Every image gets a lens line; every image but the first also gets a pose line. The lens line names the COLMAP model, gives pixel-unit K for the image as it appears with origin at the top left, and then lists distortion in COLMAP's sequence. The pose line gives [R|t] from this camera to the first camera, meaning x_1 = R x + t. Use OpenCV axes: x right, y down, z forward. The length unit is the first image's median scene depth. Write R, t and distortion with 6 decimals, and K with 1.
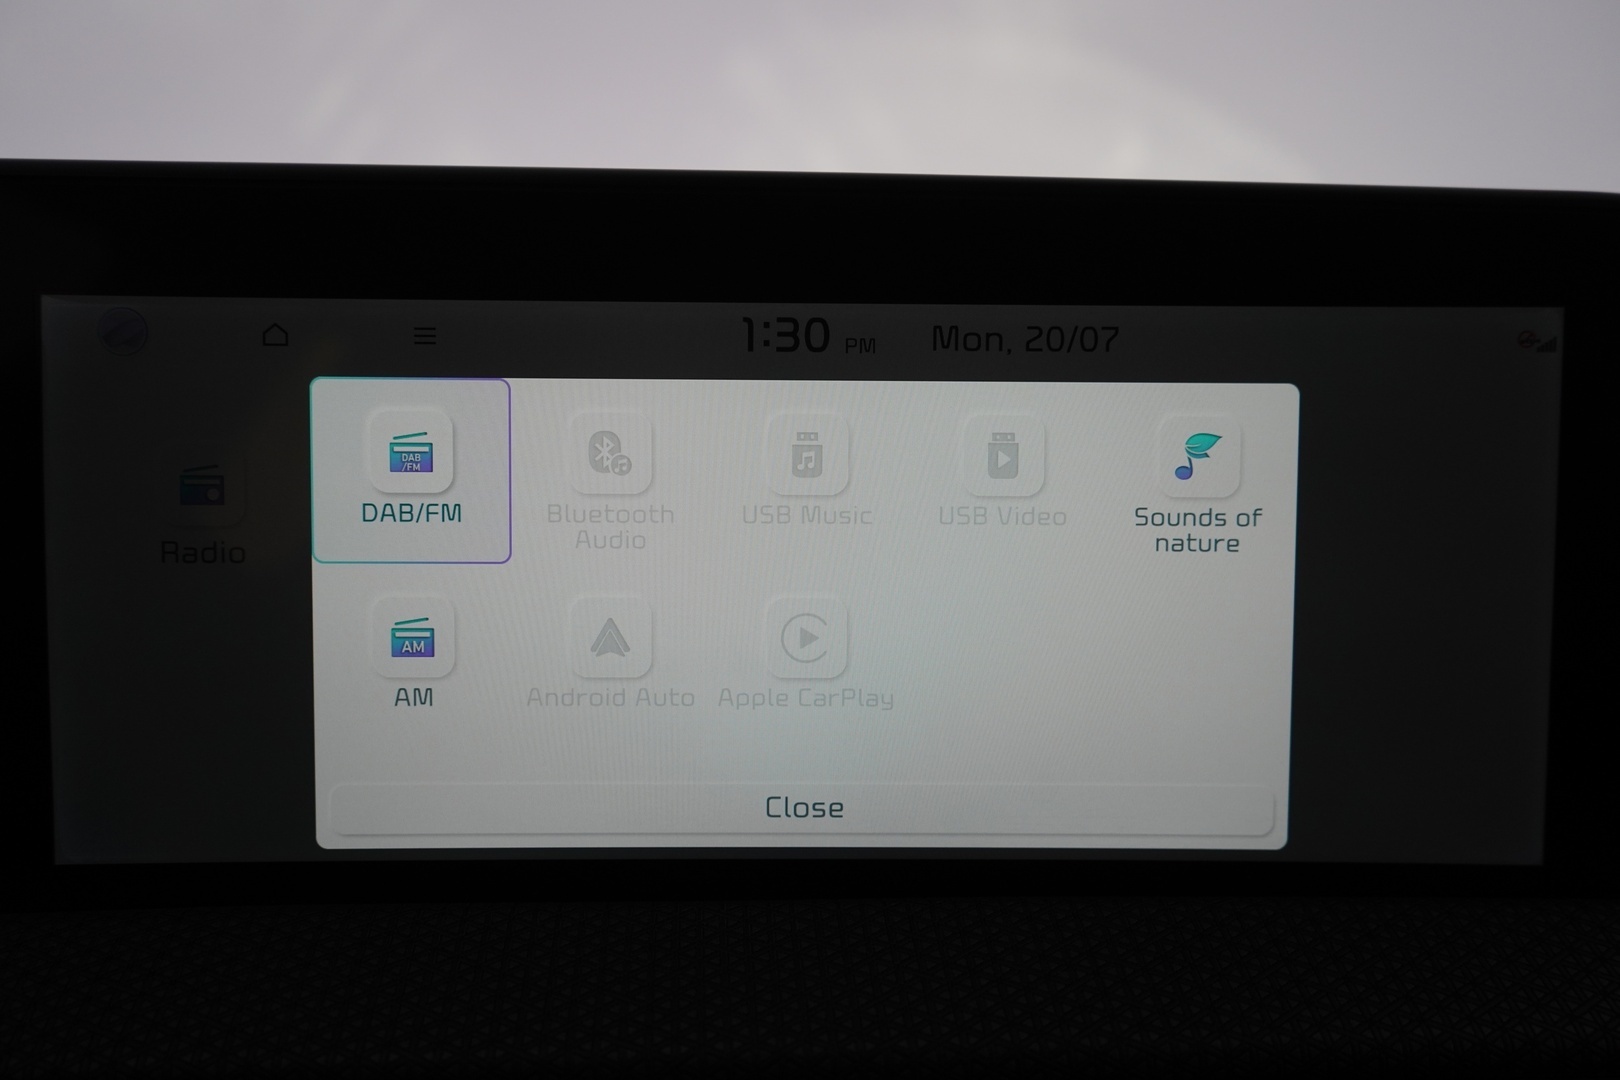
lens RADIAL K [[1306.8, 0, 813.4], [0, 1306.8, 538.8], [0, 0, 1]] dist [-0.010377, 0.013471]
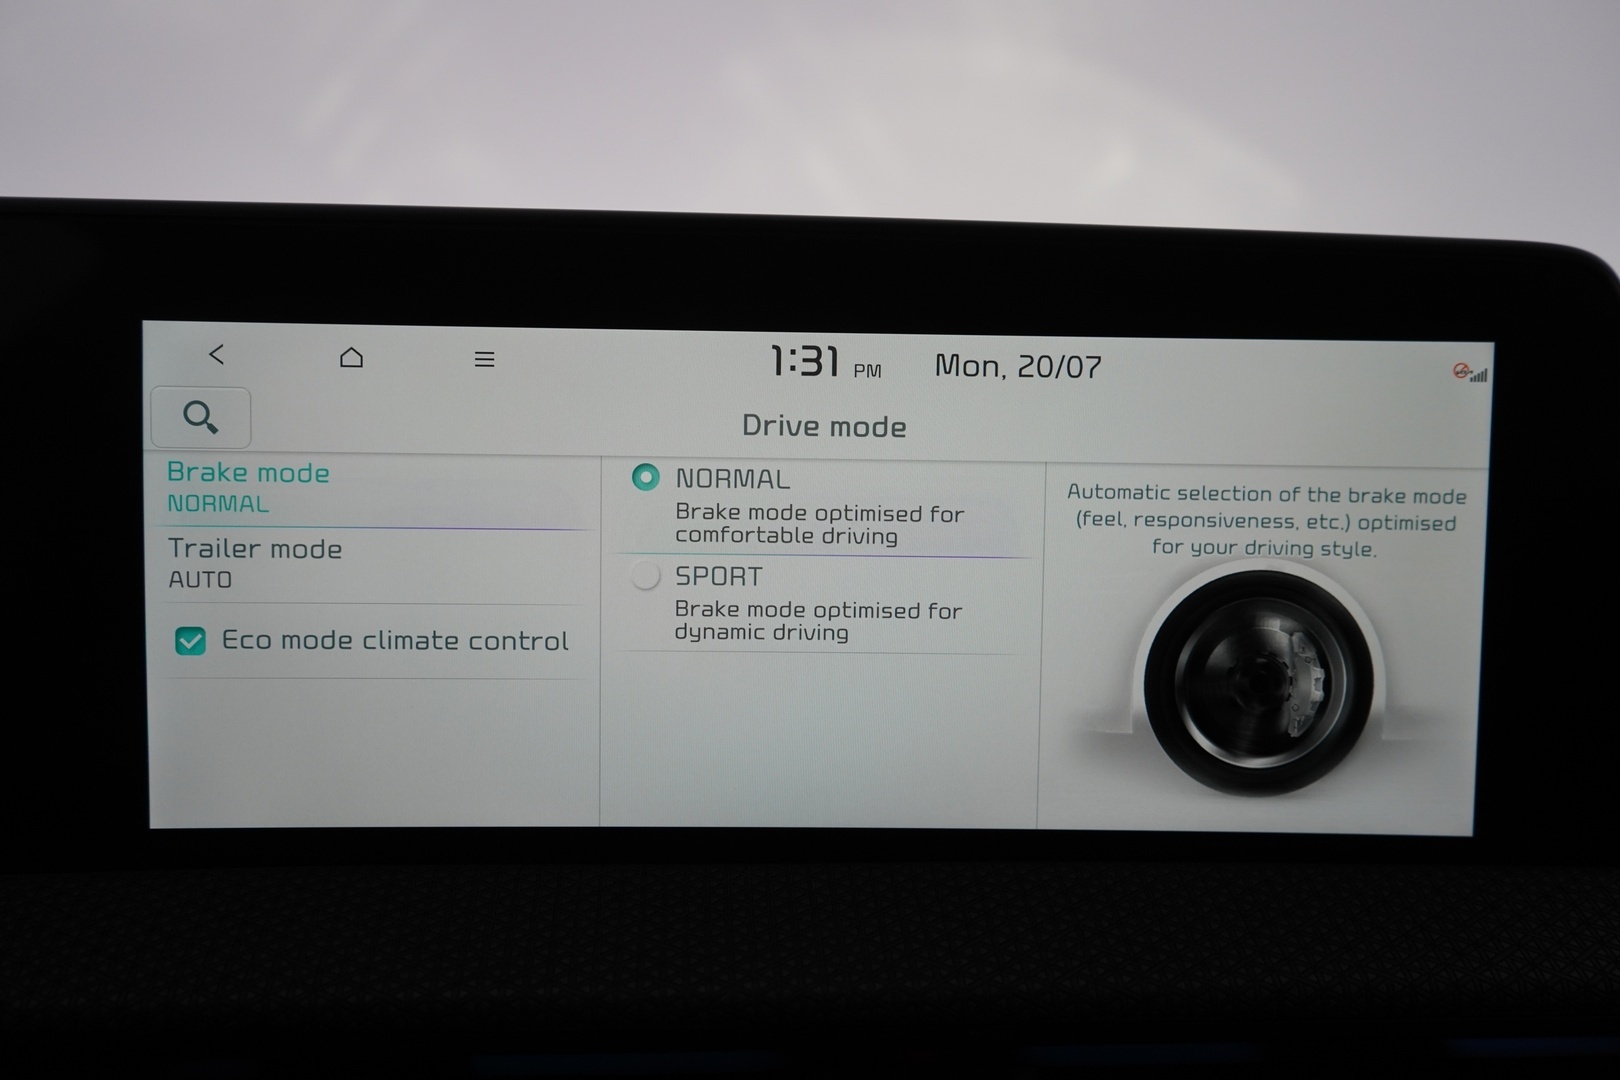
lens RADIAL K [[1306.8, 0, 811.2], [0, 1306.8, 541.7], [0, 0, 1]] dist [-0.010377, 0.013471]
pose [[0.999941, 0.006931, 0.008327, -0.027760], [-0.006964, 0.999968, 0.003946, -0.005683], [-0.008299, -0.004003, 0.999958, -0.140371]]
